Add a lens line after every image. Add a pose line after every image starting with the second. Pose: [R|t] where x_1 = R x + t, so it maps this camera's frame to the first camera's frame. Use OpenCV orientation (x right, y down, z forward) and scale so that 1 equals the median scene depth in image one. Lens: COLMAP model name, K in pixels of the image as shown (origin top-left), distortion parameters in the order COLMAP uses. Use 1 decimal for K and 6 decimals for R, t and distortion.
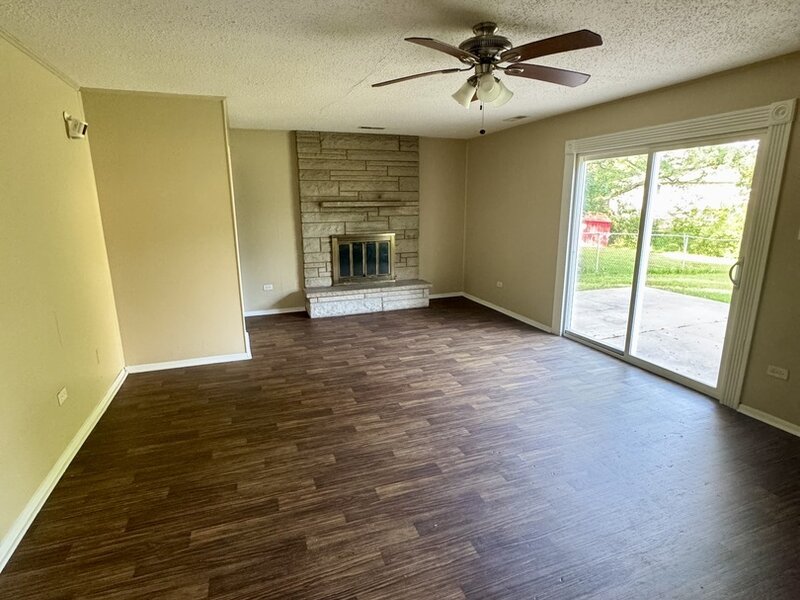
lens RADIAL K [[427.0, 0, 400.0], [0, 427.0, 300.0], [0, 0, 1]] dist [-0.002611, 0.000350]
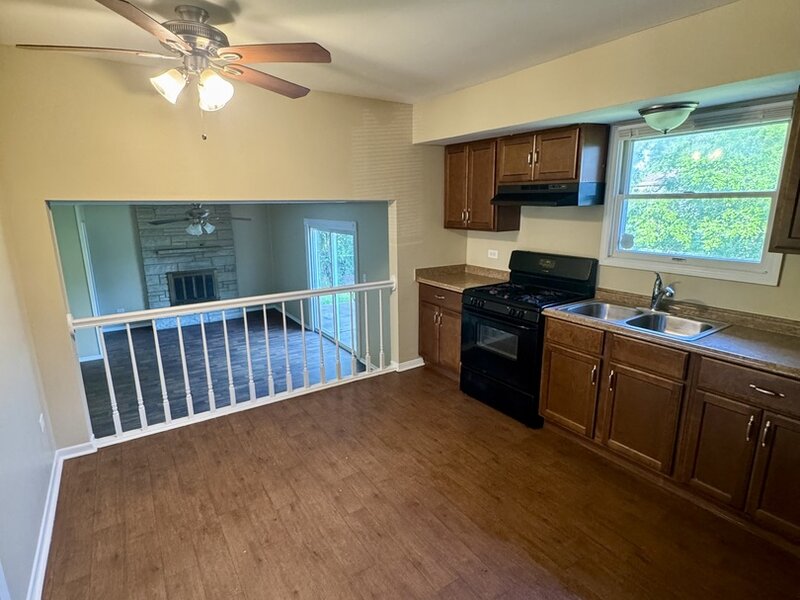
lens RADIAL K [[427.0, 0, 400.0], [0, 427.0, 300.0], [0, 0, 1]] dist [-0.002611, 0.000350]
pose [[0.974524, -0.050571, 0.218507, 0.286427], [0.050947, 0.998694, 0.003917, -0.023596], [-0.218419, 0.007315, 0.975828, -0.583634]]
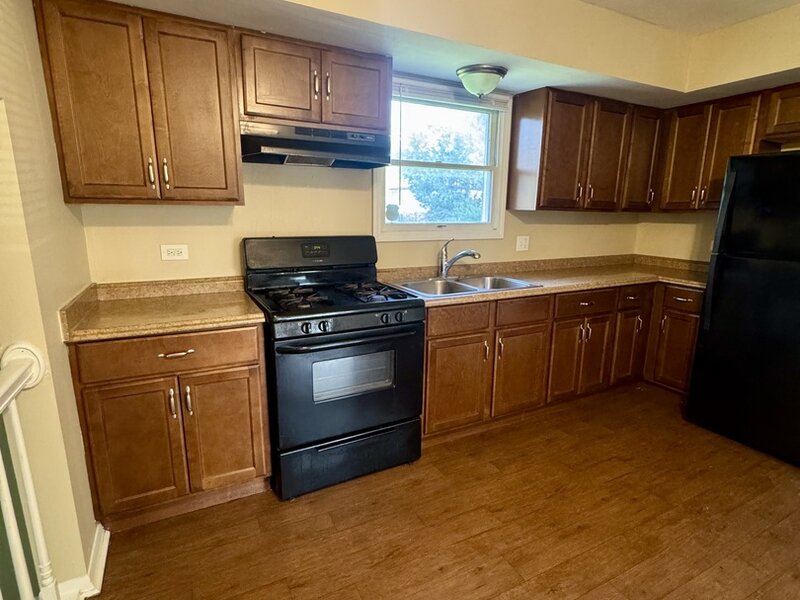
lens RADIAL K [[427.0, 0, 400.0], [0, 427.0, 300.0], [0, 0, 1]] dist [-0.002611, 0.000350]
pose [[-0.114963, -0.198440, 0.973347, -0.320334], [0.212709, 0.952199, 0.219252, -0.459642], [-0.970329, 0.232246, -0.067258, 2.718844]]
